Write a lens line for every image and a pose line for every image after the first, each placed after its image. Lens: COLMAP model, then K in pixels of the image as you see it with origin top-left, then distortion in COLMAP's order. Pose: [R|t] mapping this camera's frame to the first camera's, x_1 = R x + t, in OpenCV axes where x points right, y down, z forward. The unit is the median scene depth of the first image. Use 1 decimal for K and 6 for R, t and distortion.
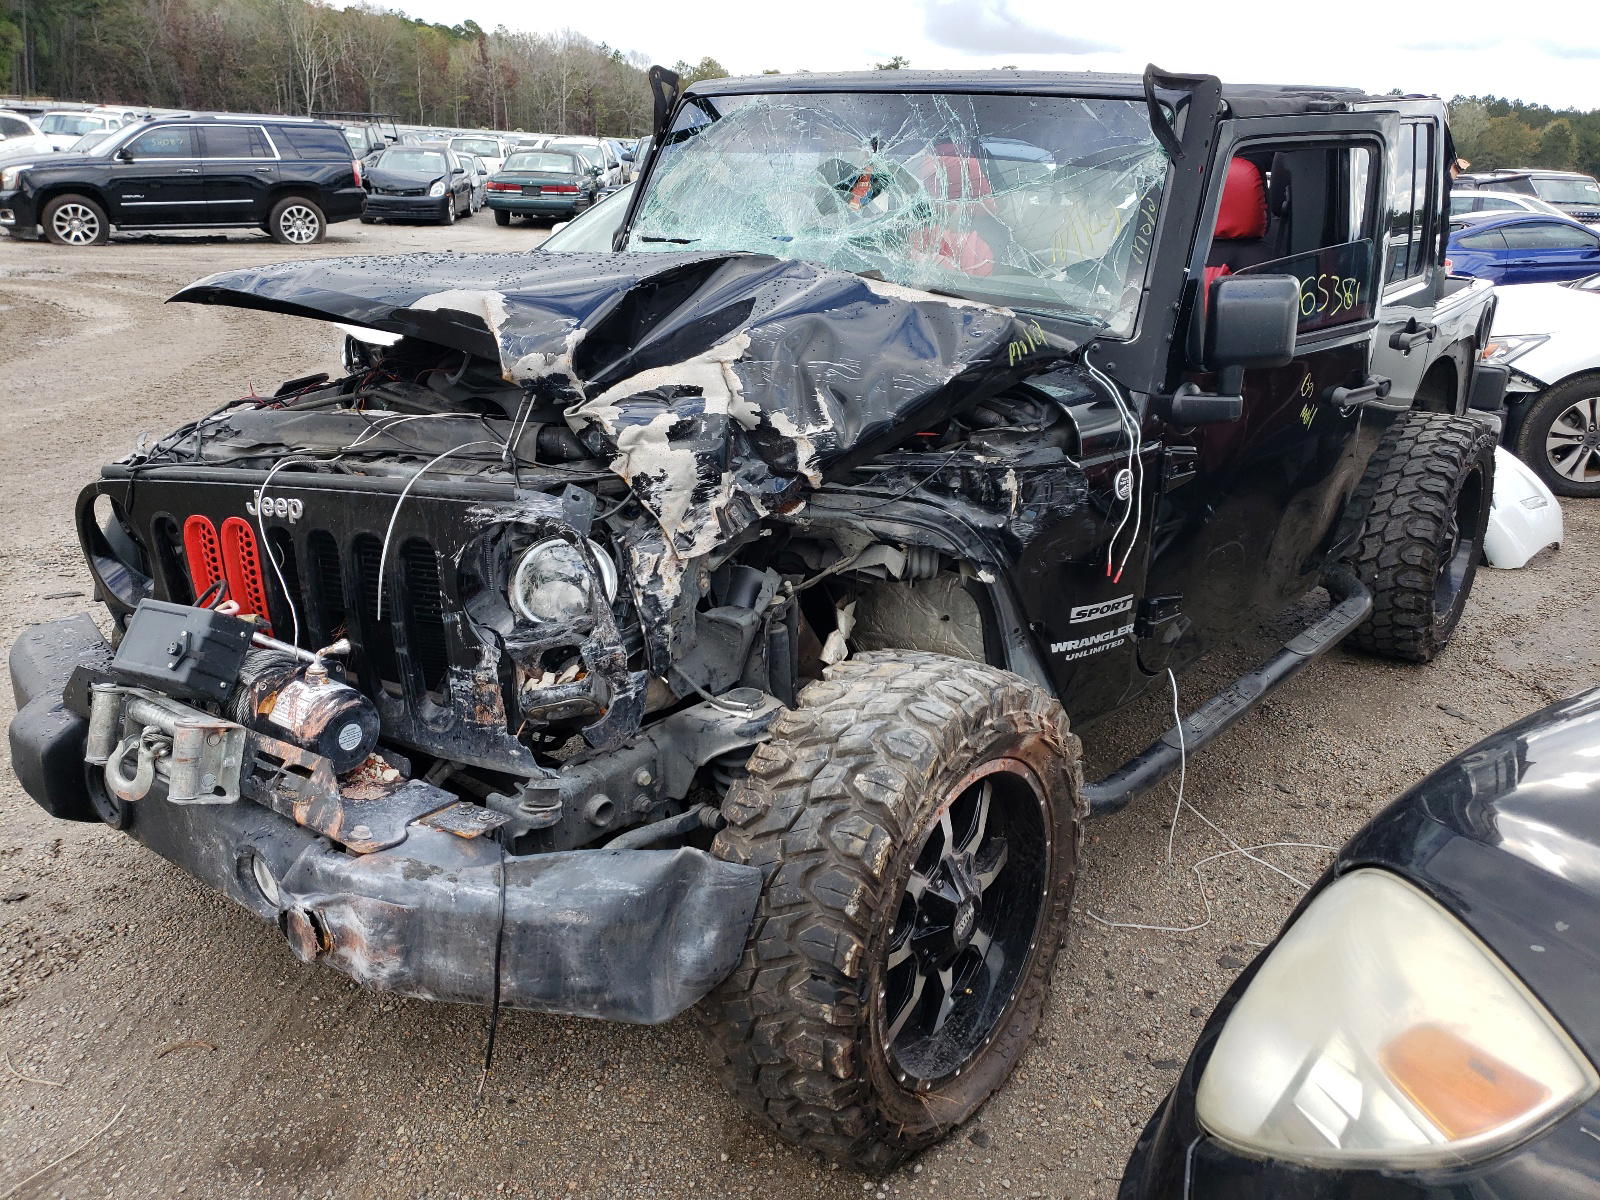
lens RADIAL K [[1042.7, 0, 801.6], [0, 1042.7, 552.9], [0, 0, 1]] dist [0.005869, 0.000973]
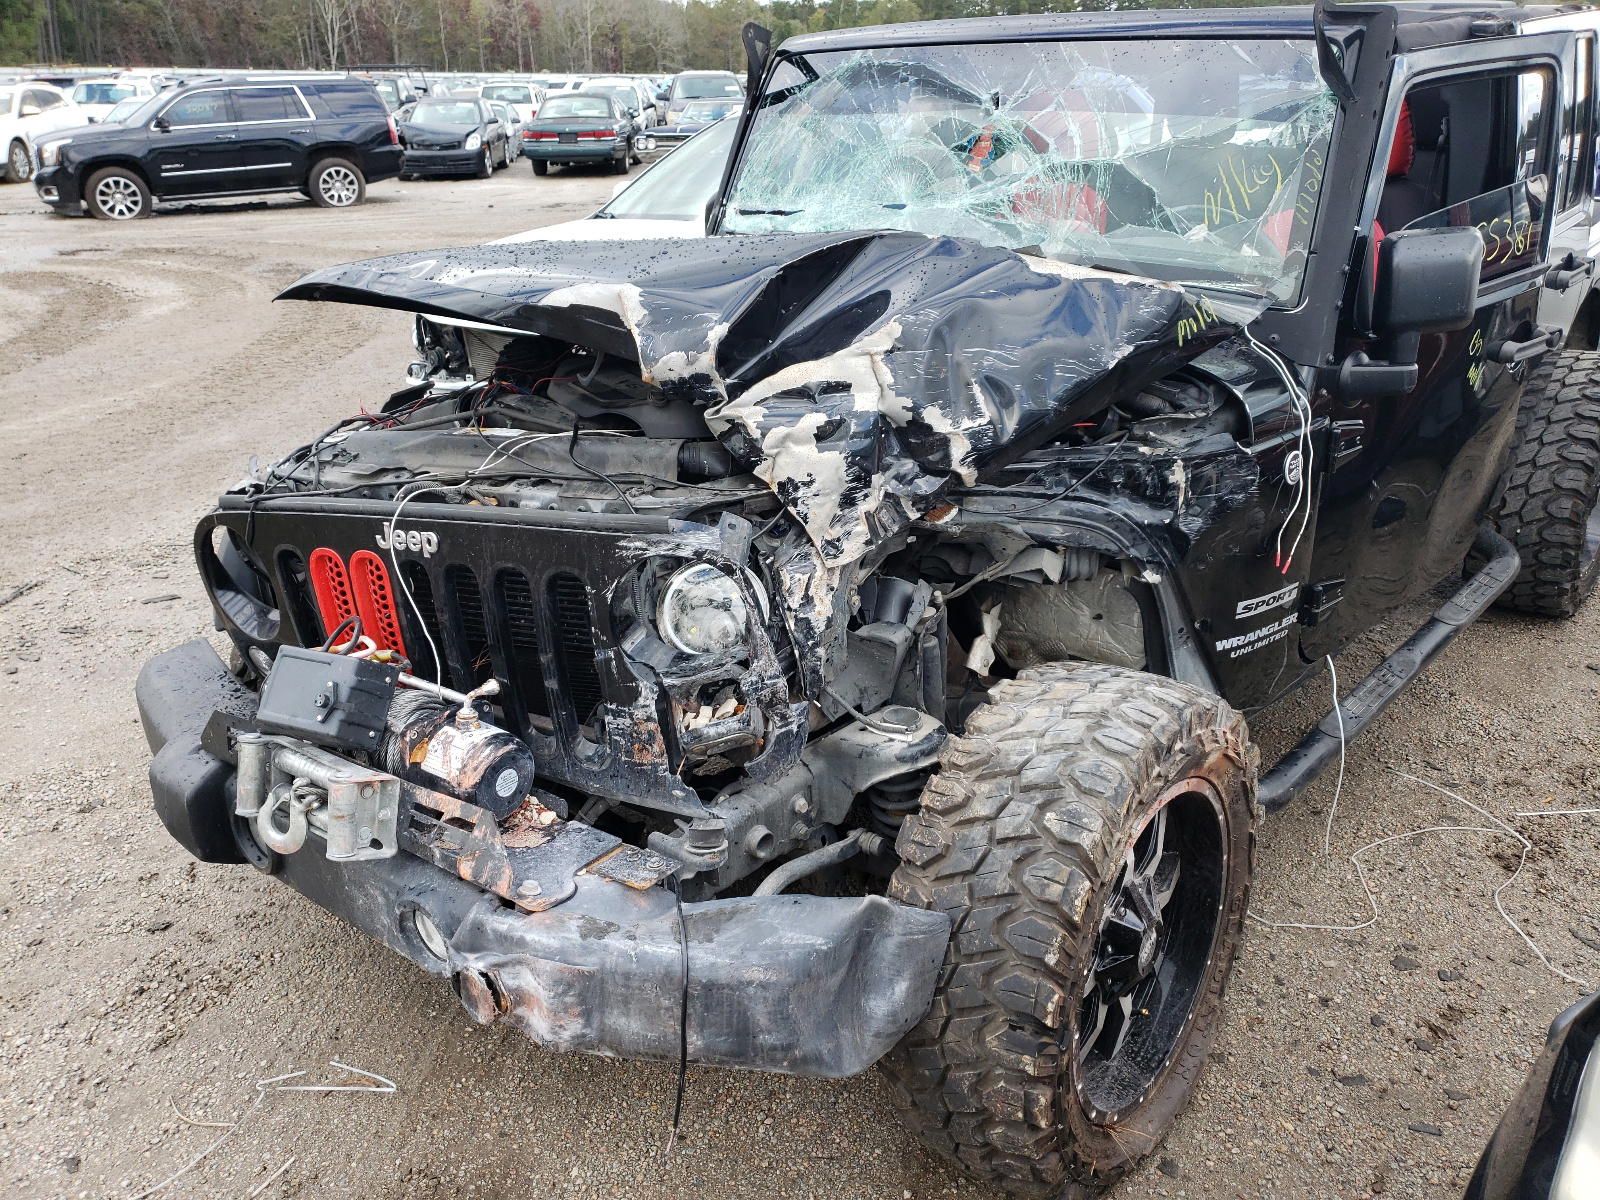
lens RADIAL K [[1042.7, 0, 801.6], [0, 1042.7, 552.9], [0, 0, 1]] dist [0.005869, 0.000973]
pose [[0.998550, -0.037099, -0.039007, -0.103358], [0.039481, 0.997283, 0.062189, -0.072977], [0.036593, -0.063639, 0.997302, 0.062681]]
